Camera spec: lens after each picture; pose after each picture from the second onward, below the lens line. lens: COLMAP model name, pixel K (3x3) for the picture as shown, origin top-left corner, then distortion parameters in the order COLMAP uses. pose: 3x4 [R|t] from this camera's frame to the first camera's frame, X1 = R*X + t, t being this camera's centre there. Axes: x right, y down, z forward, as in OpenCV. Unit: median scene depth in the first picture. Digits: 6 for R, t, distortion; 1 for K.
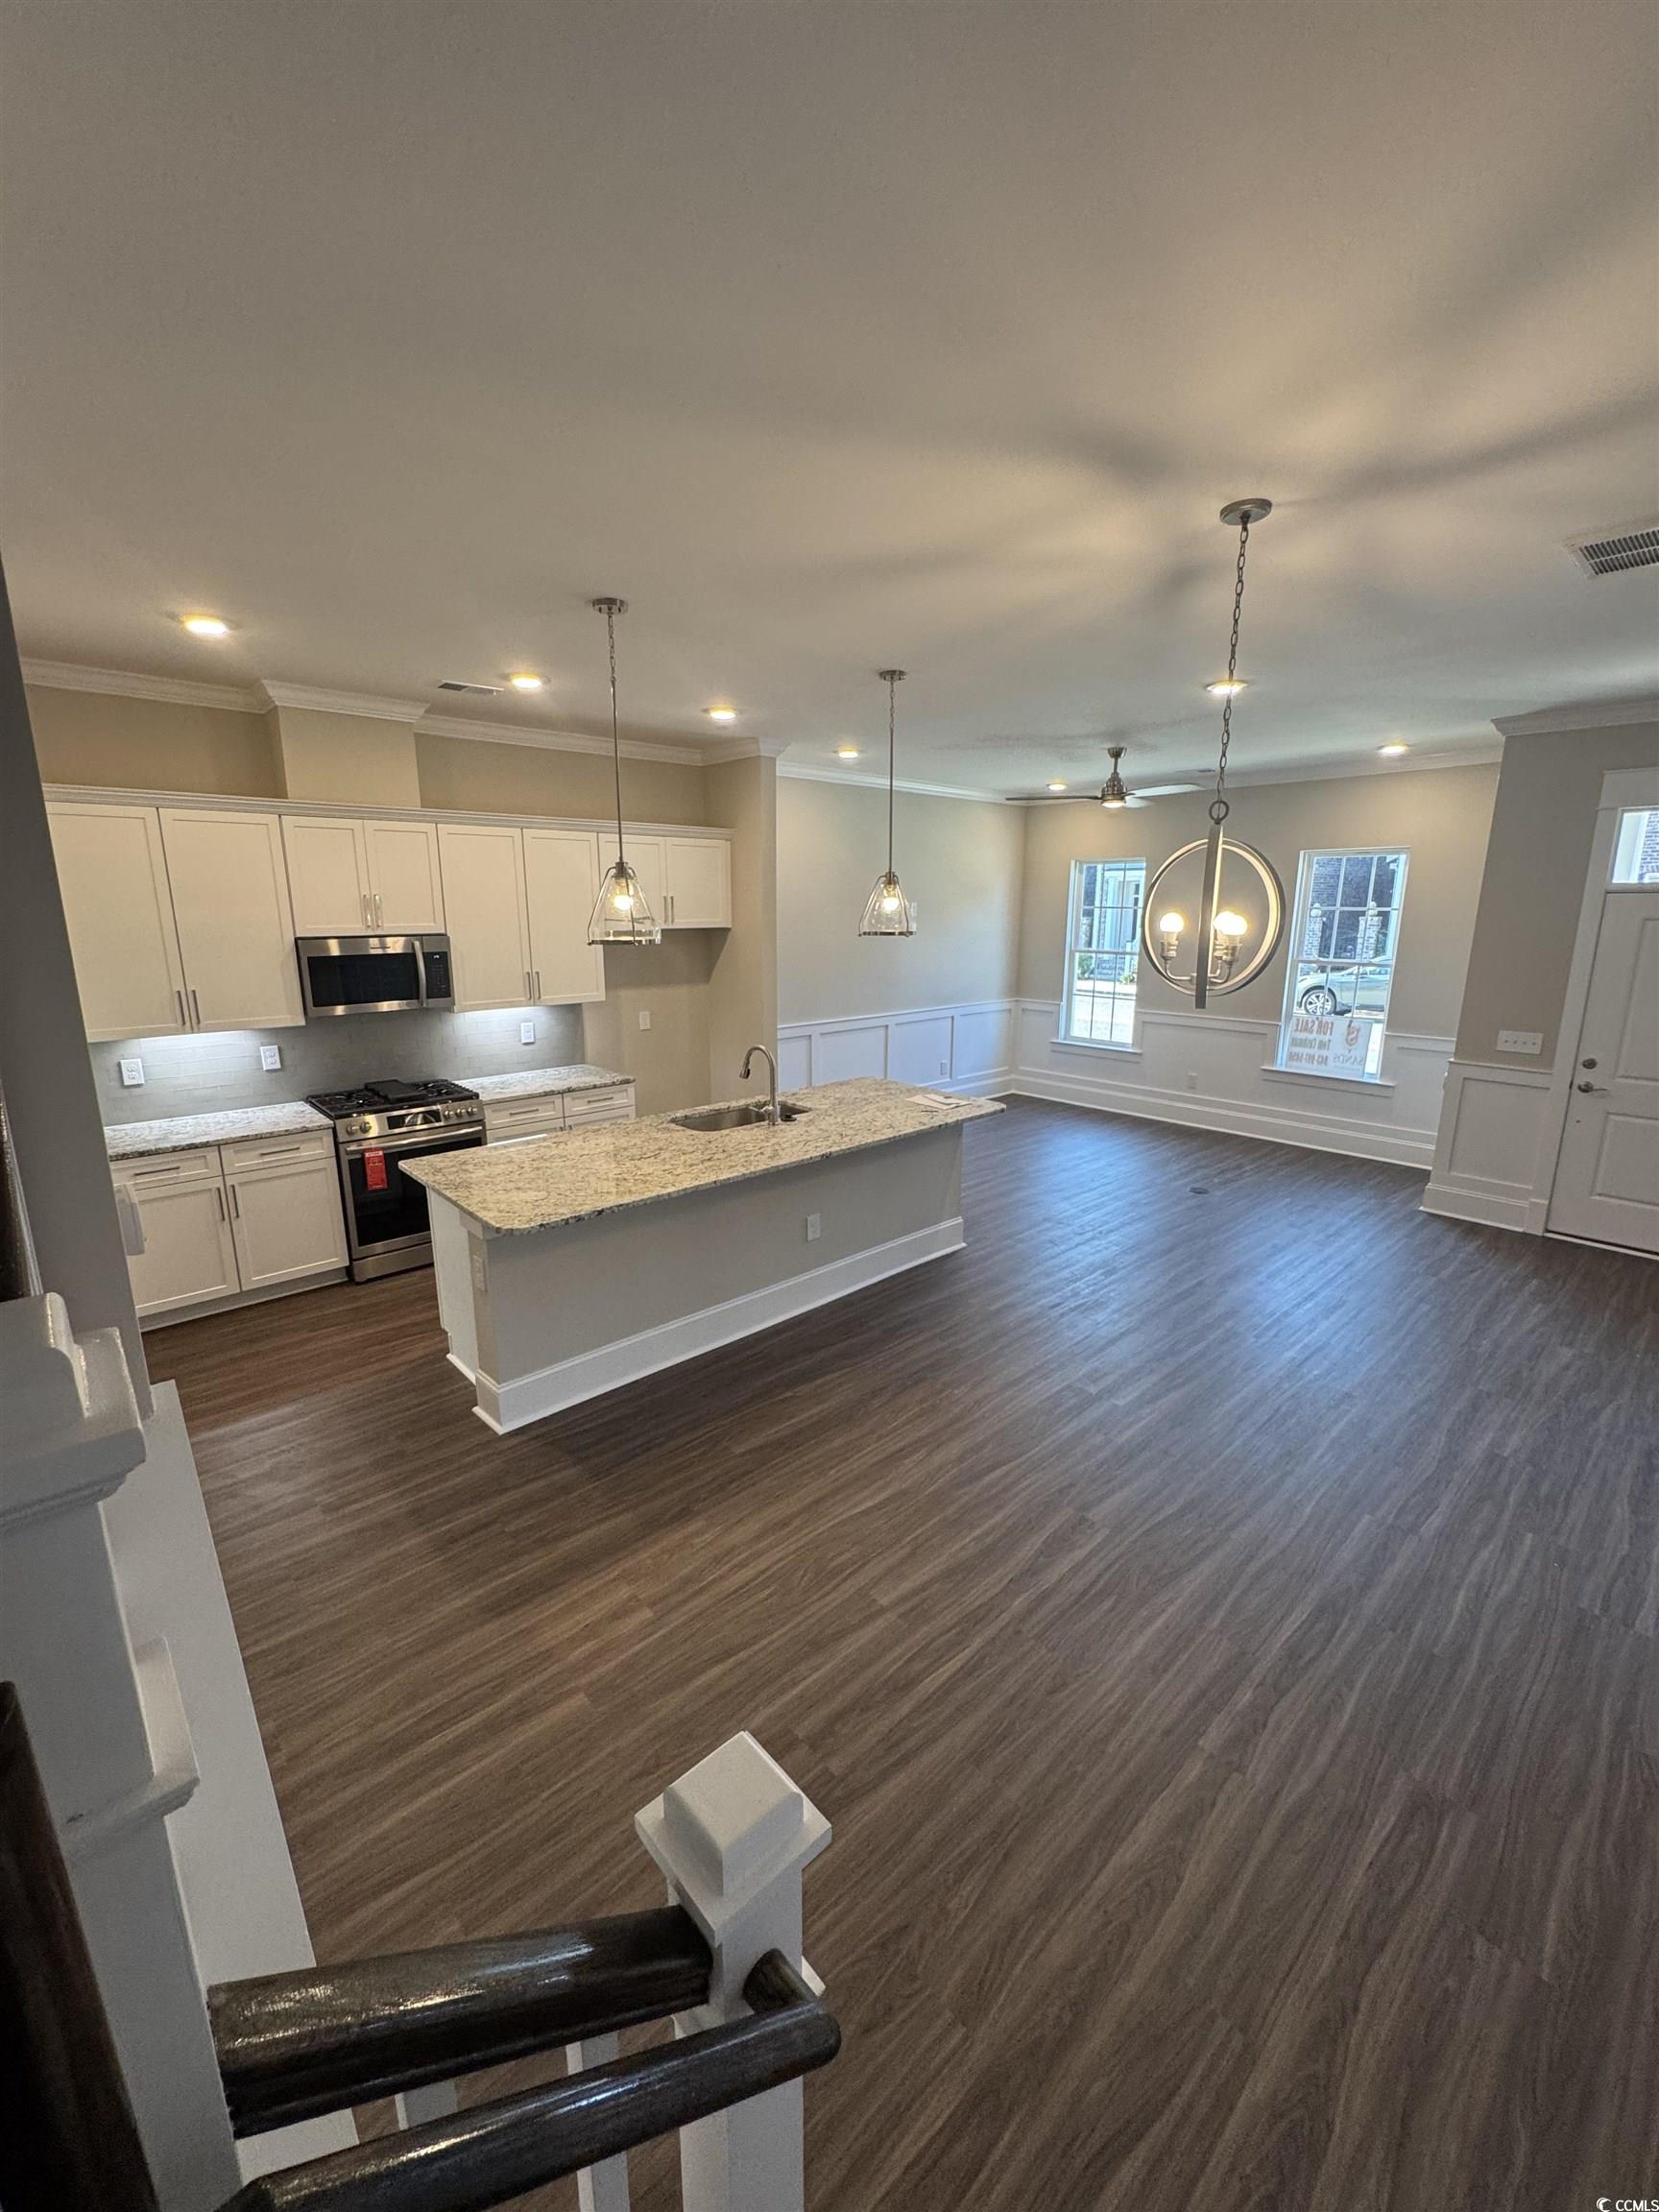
lens RADIAL K [[886.9, 0, 829.3], [0, 886.9, 1098.9], [0, 0, 1]] dist [-0.005584, 0.000923]
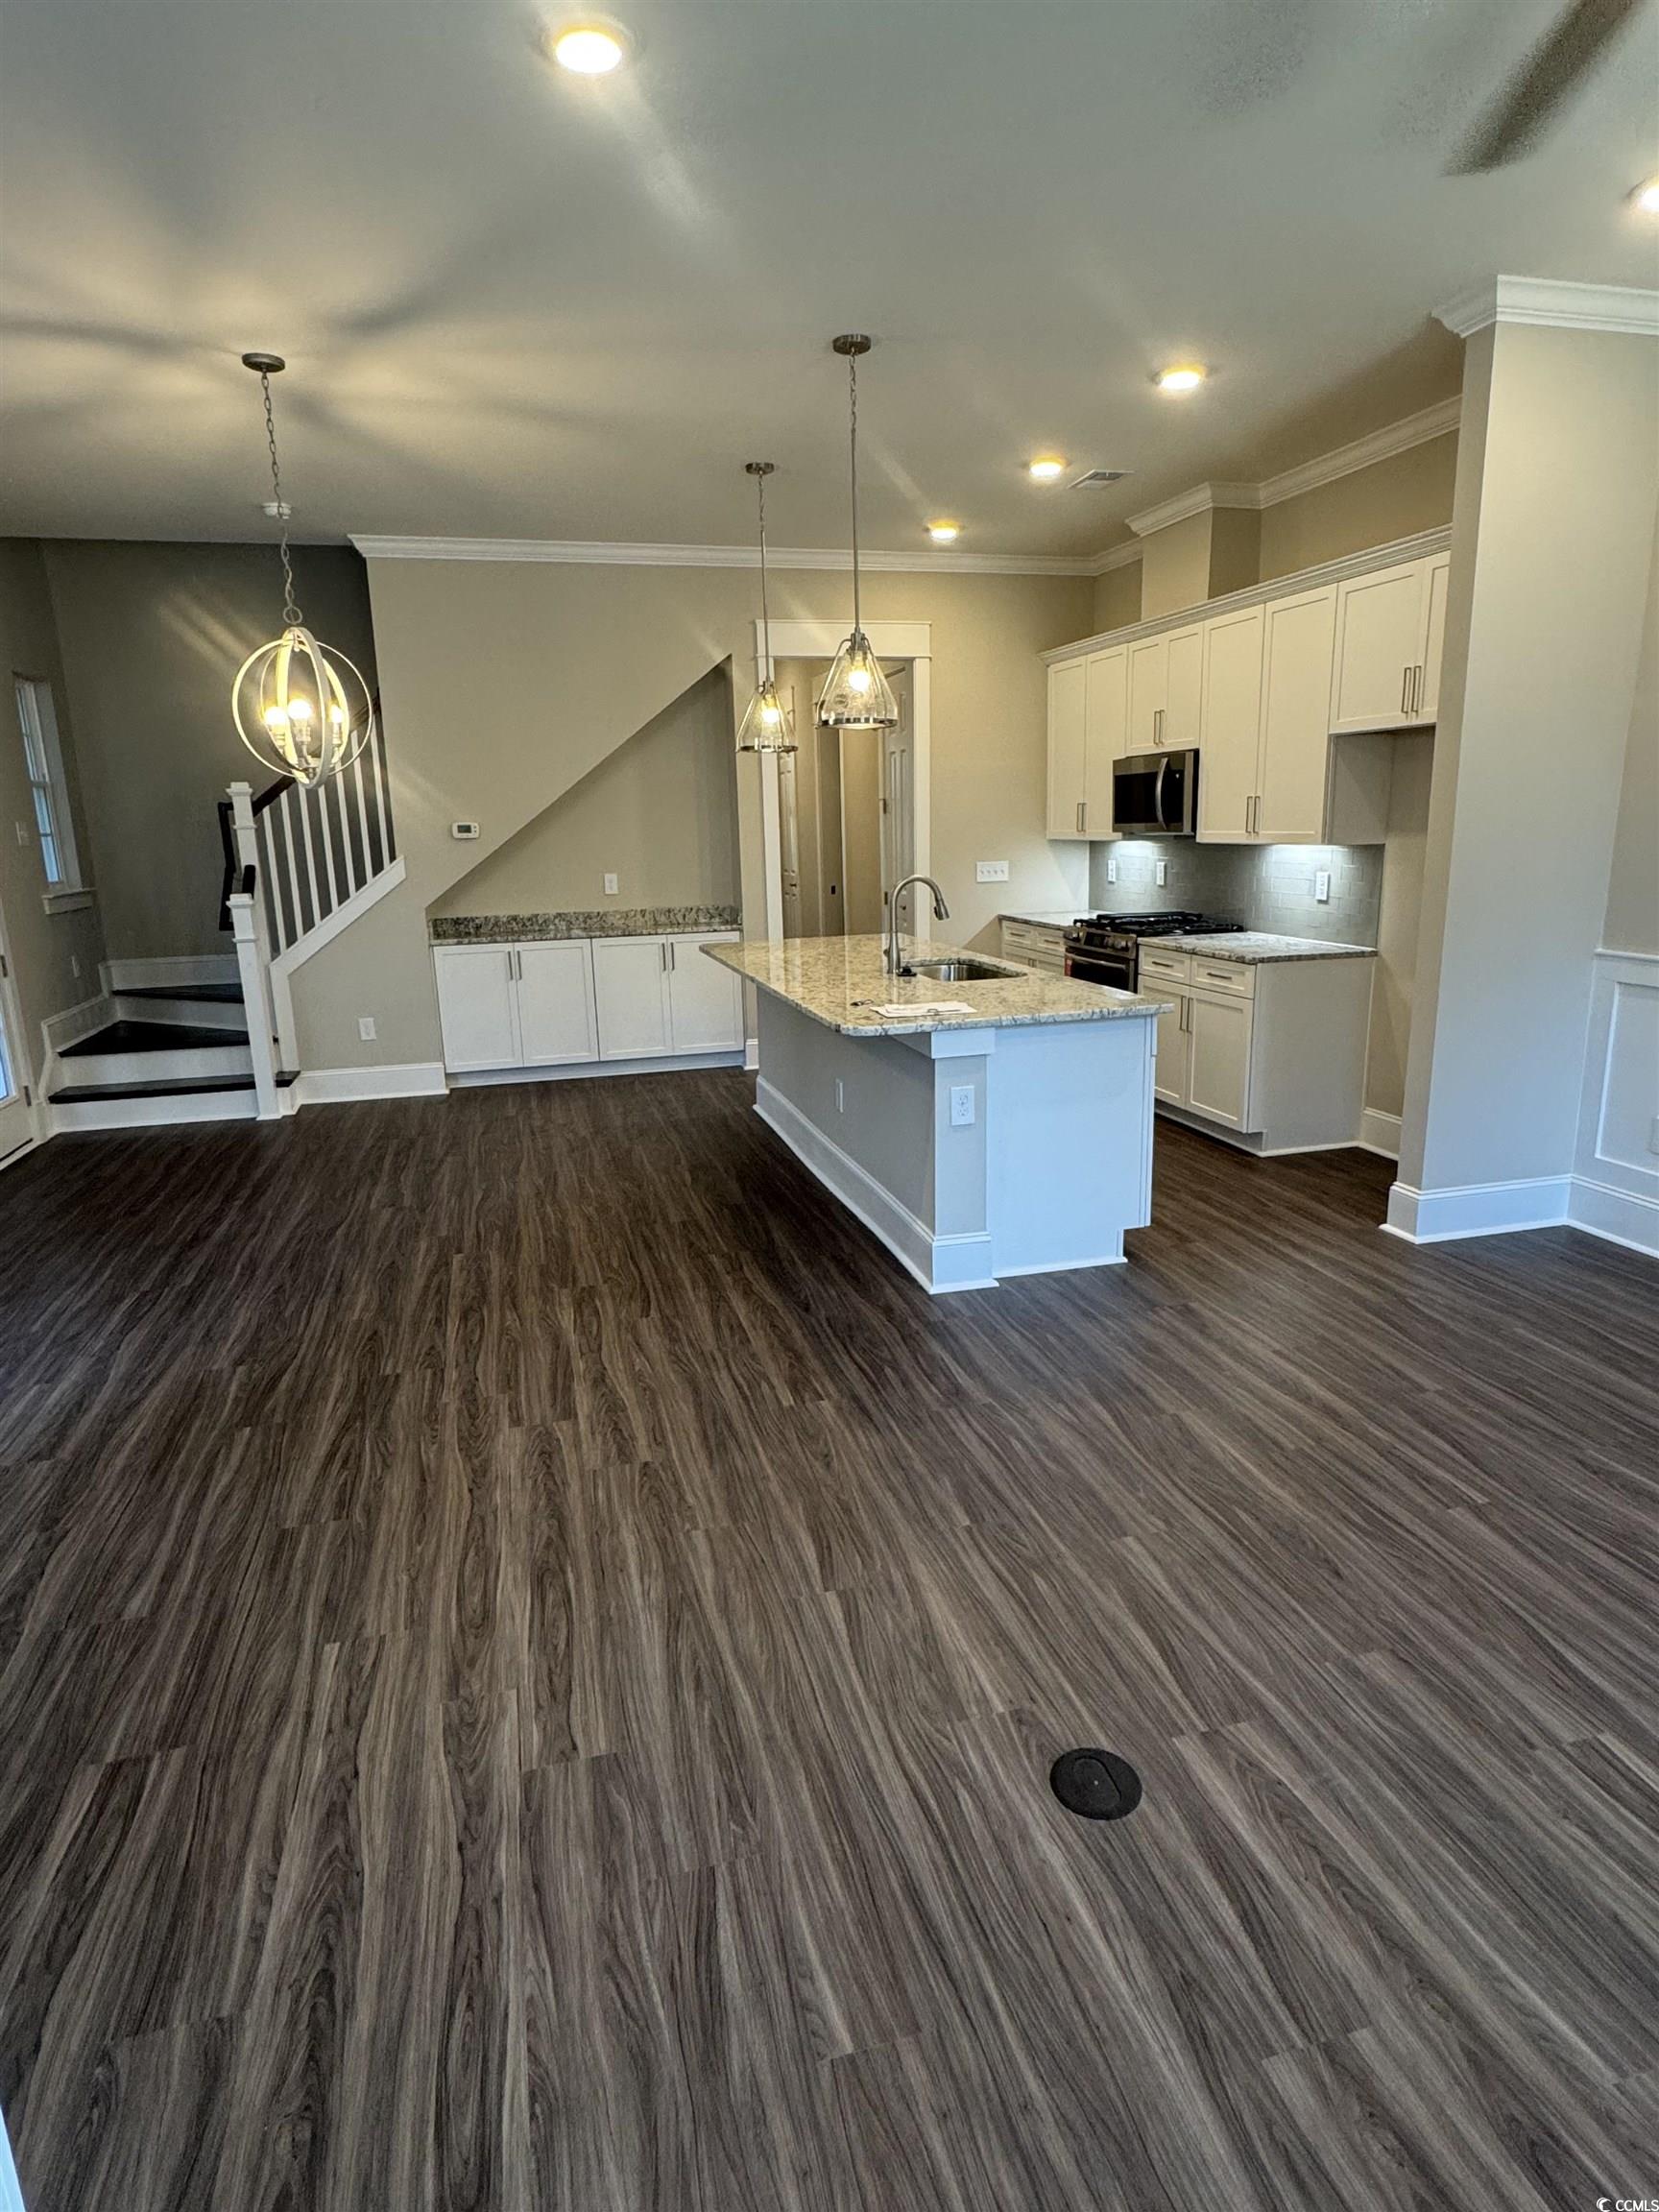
lens RADIAL K [[1223.7, 0, 833.6], [0, 1223.7, 1103.9], [0, 0, 1]] dist [-0.007799, 0.004689]
pose [[-0.458355, 0.212061, -0.863100, 1.177821], [-0.167415, 0.933133, 0.318174, -0.256233], [0.872859, 0.290332, -0.392204, 1.752451]]
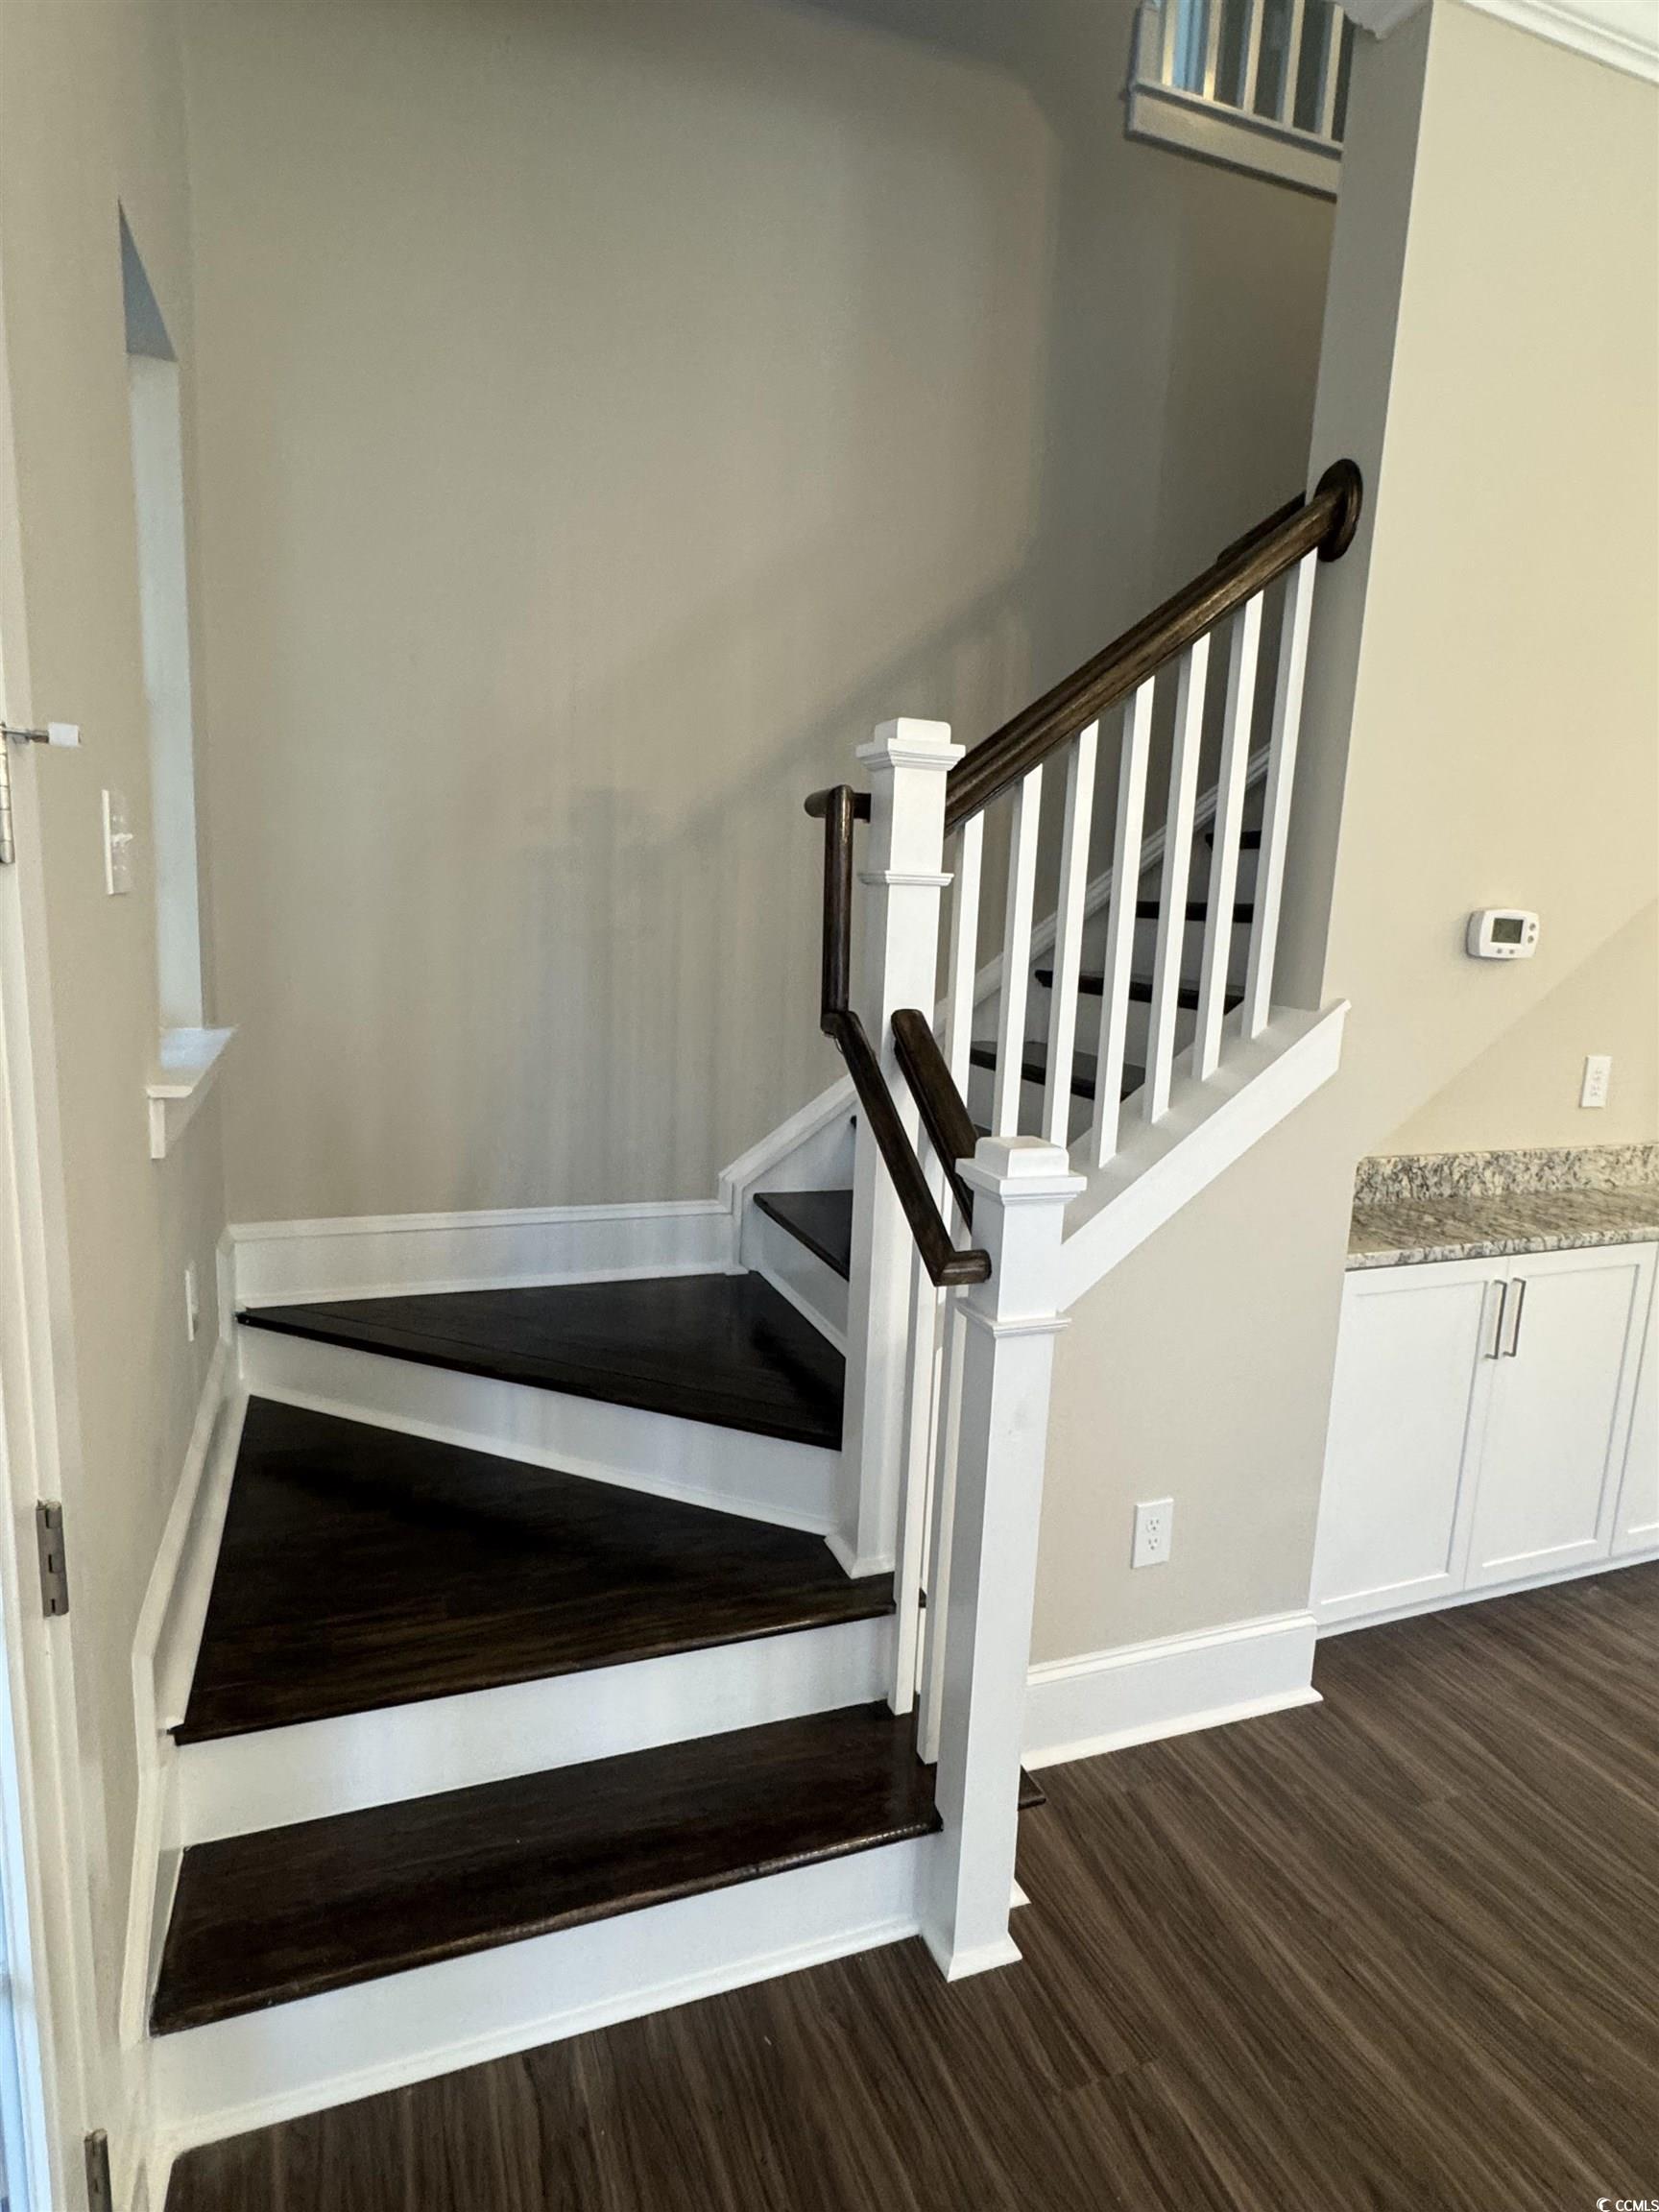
lens RADIAL K [[1223.7, 0, 841.1], [0, 1223.7, 1110.2], [0, 0, 1]] dist [-0.007799, 0.004689]
pose [[-0.365186, 0.139626, -0.920404, 0.407389], [-0.240622, 0.940934, 0.238211, 0.068391], [0.899300, 0.308461, -0.310018, 0.292133]]
